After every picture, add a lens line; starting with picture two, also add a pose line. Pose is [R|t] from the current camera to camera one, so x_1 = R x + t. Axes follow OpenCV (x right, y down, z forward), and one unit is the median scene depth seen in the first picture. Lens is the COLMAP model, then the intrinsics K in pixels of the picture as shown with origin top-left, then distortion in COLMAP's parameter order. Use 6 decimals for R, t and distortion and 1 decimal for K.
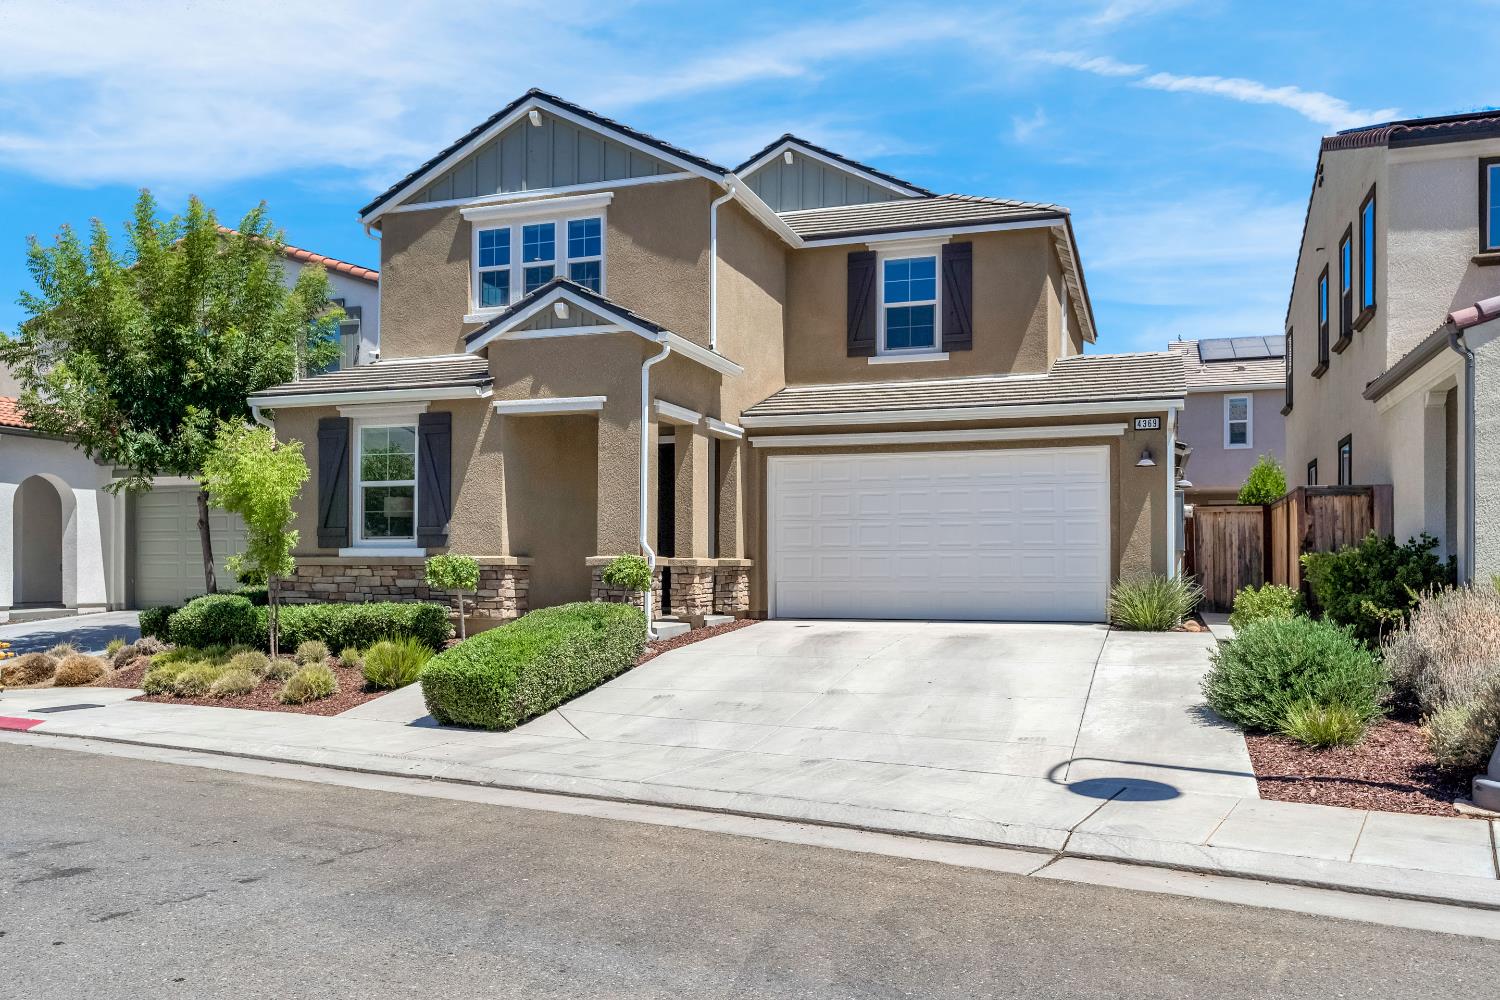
lens RADIAL K [[1125.1, 0, 750.3], [0, 1125.1, 509.8], [0, 0, 1]] dist [-0.005467, 0.004142]
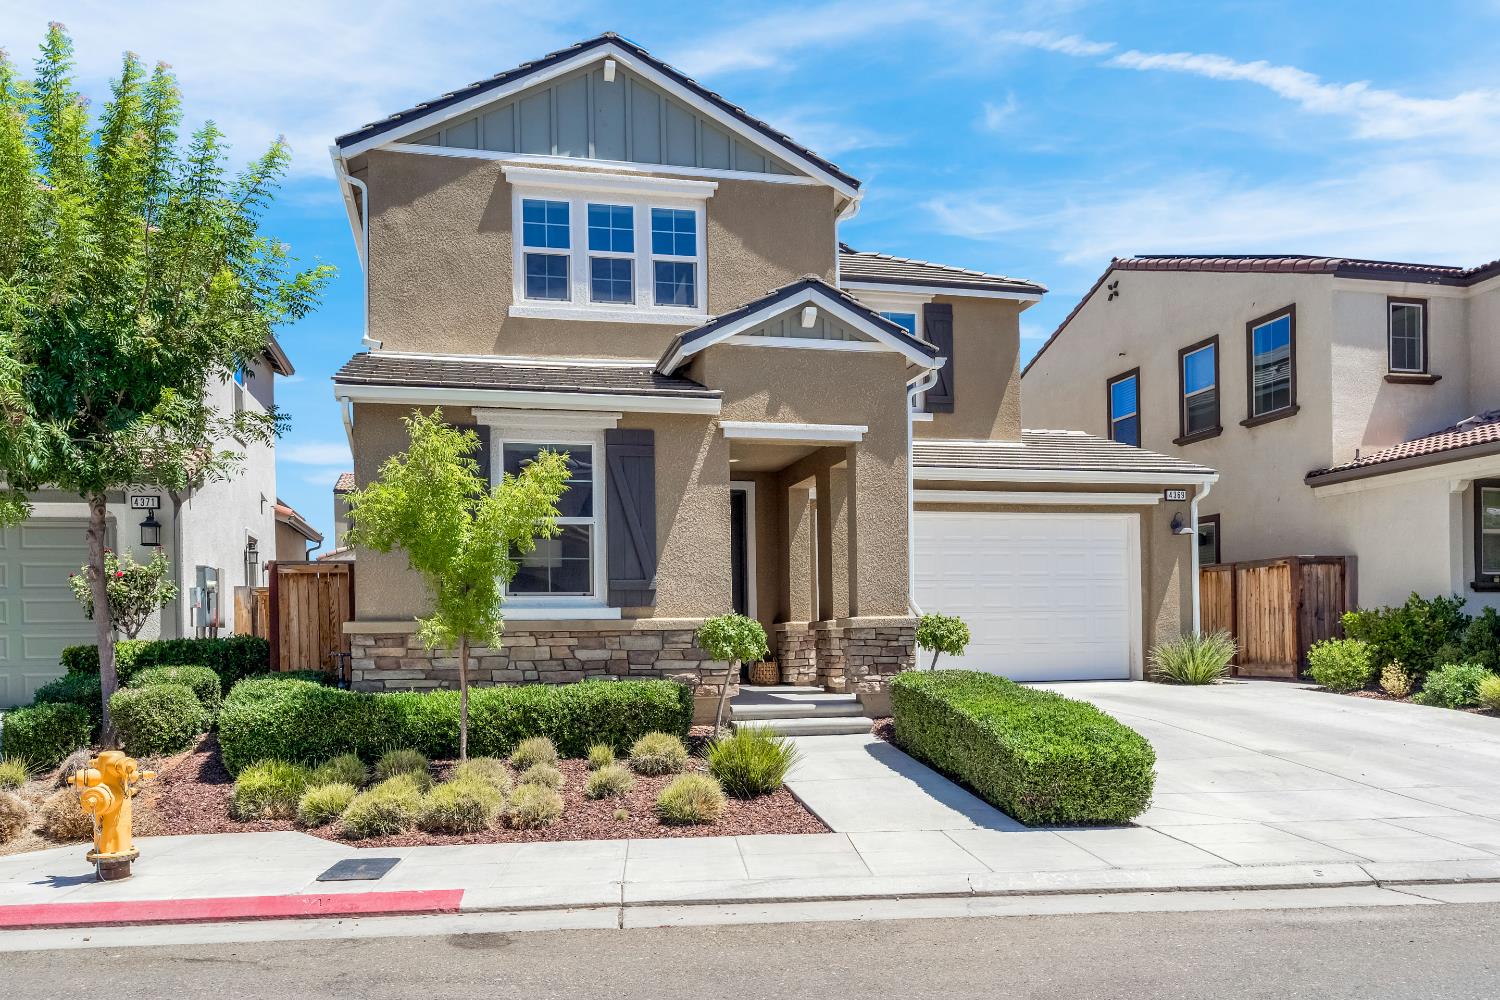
lens RADIAL K [[1111.1, 0, 749.7], [0, 1111.1, 601.9], [0, 0, 1]] dist [-0.003918, 0.000491]
pose [[0.854345, 0.003830, 0.519693, -0.525032], [-0.011970, 0.999853, 0.012308, 0.017487], [-0.519569, -0.016736, 0.854265, 0.277261]]
